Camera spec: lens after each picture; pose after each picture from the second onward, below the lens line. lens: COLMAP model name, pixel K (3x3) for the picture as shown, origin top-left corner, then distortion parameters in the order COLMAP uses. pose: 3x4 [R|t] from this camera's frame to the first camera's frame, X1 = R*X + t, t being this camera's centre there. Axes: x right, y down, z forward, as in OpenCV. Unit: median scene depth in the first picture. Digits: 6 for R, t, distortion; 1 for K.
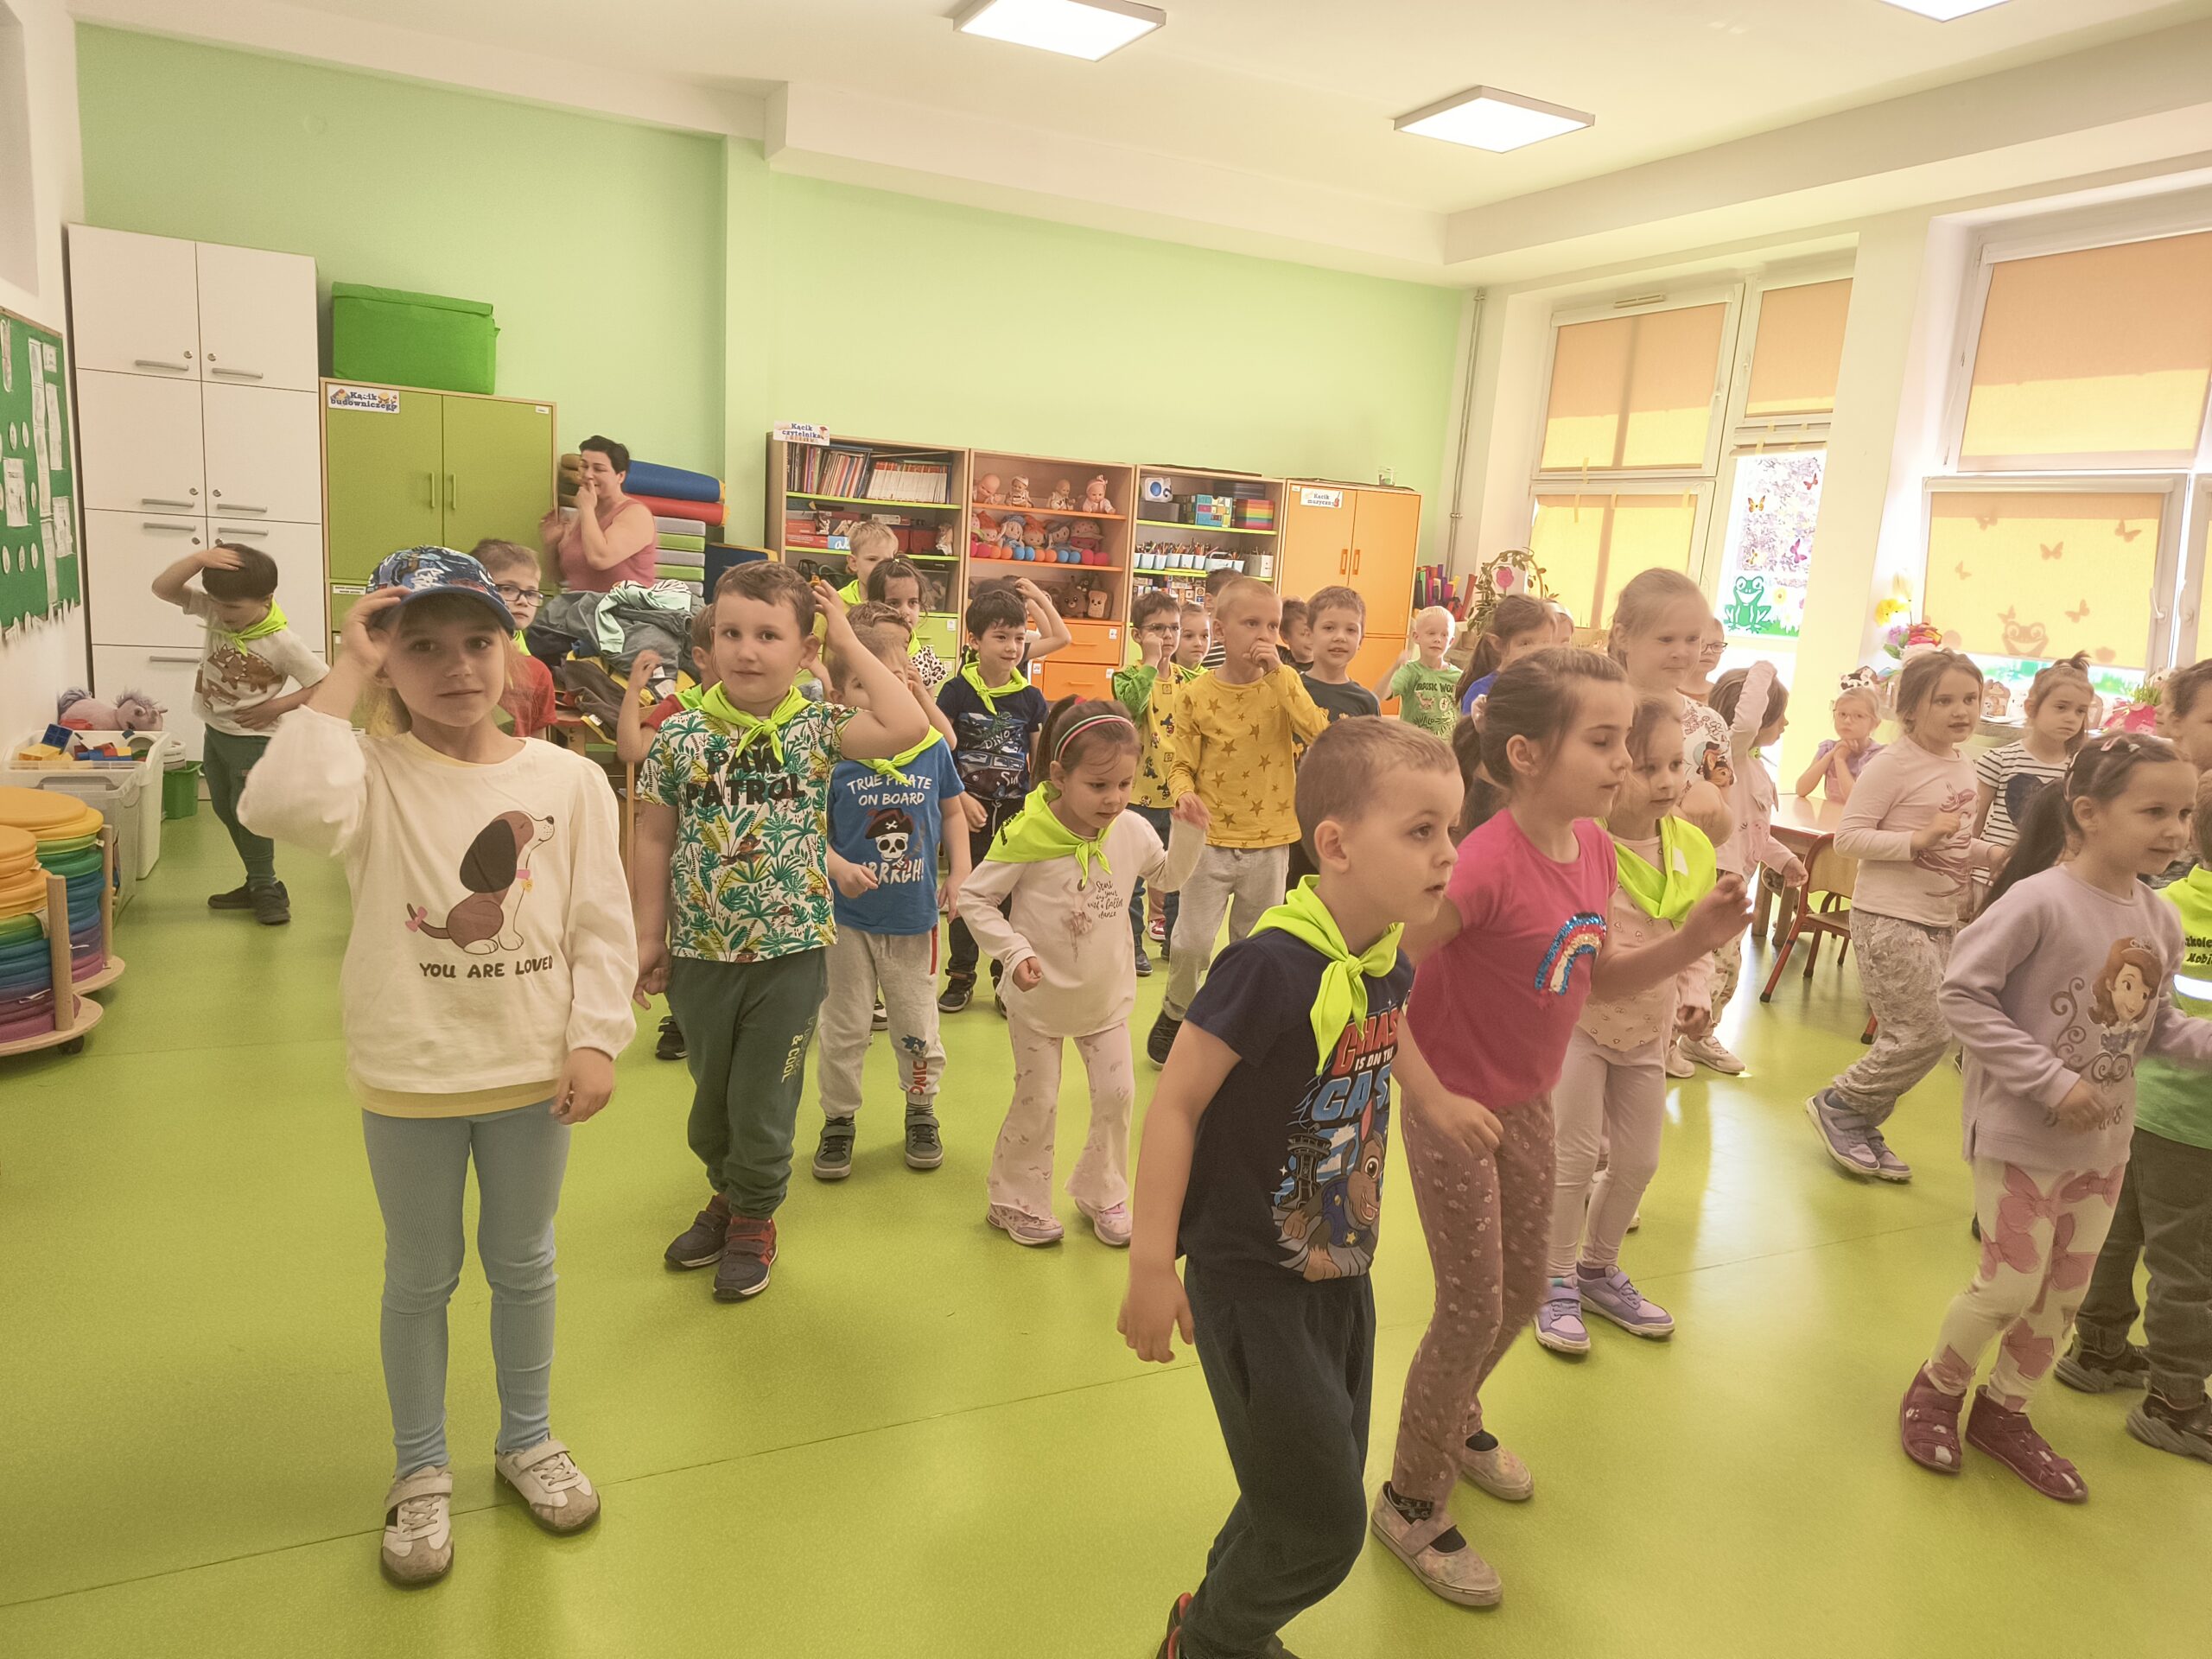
lens RADIAL K [[1518.1, 0, 1108.7], [0, 1518.1, 873.1], [0, 0, 1]] dist [0.012573, -0.004098]
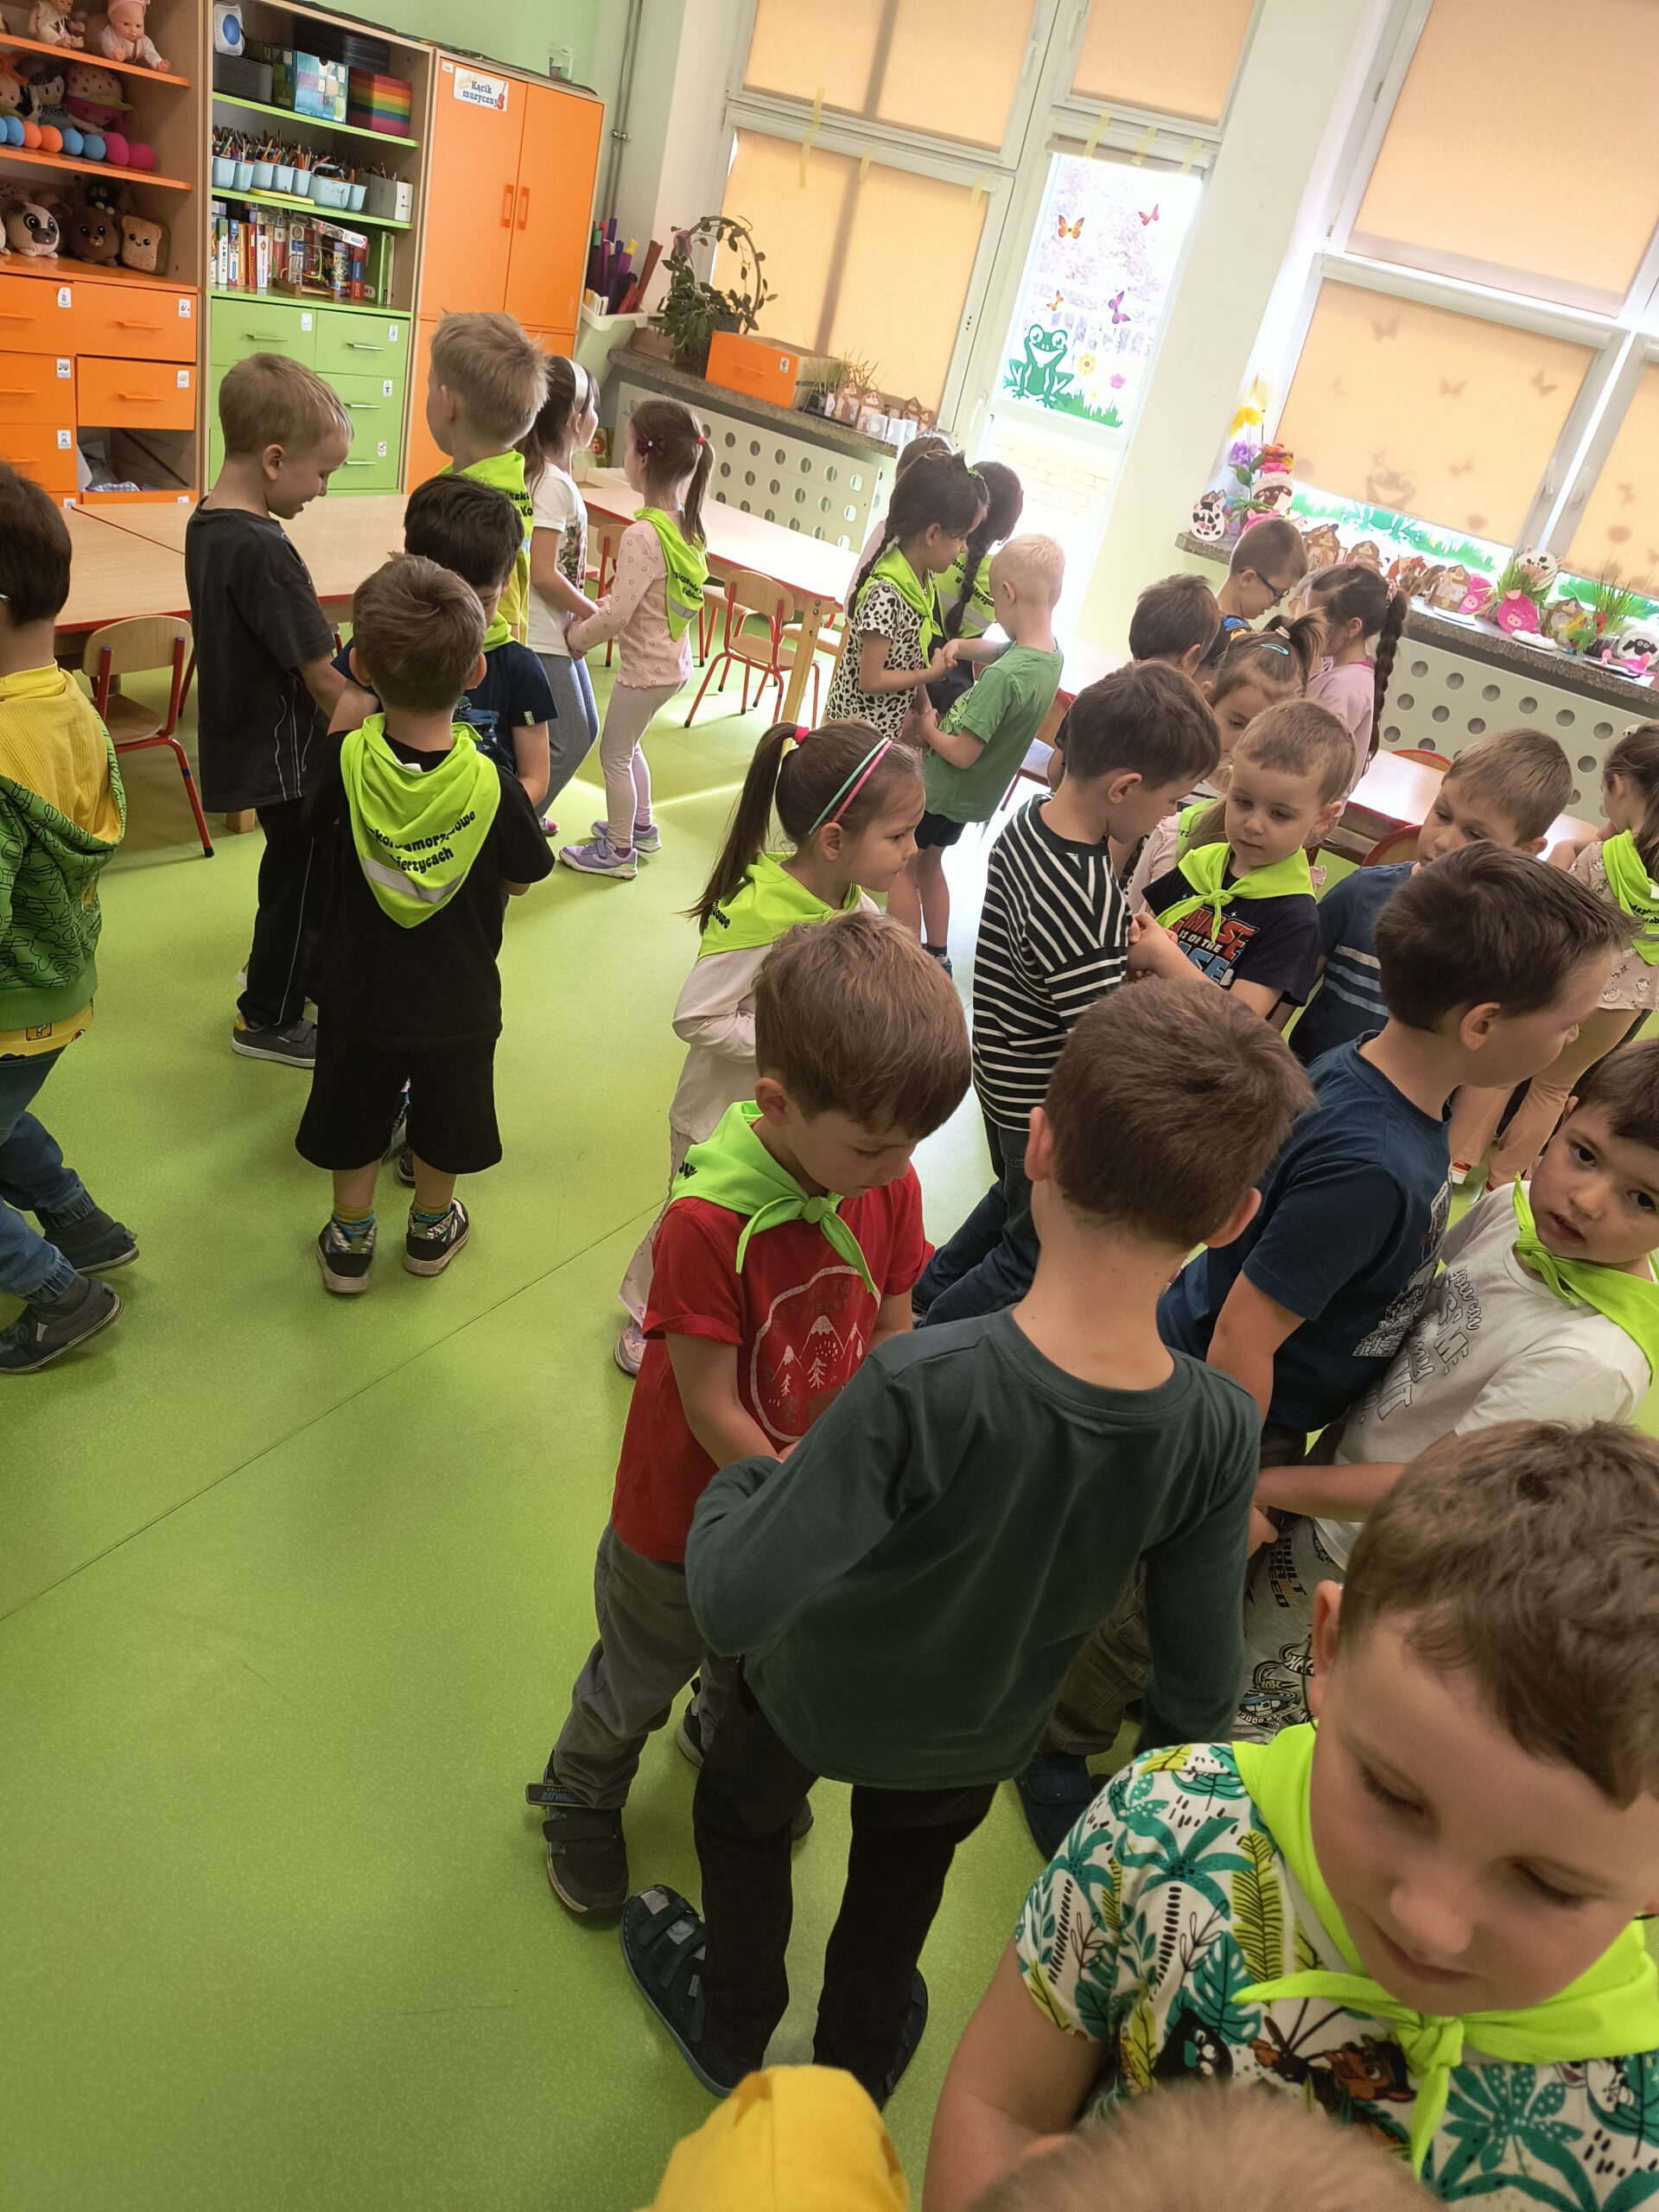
lens RADIAL K [[1478.3, 0, 829.5], [0, 1478.3, 1106.0], [0, 0, 1]] dist [0.016605, -0.002054]
pose [[0.826100, -0.188848, 0.530938, -0.169407], [-0.048414, 0.914908, 0.400749, -0.125027], [-0.561440, -0.356764, 0.746662, 0.322969]]
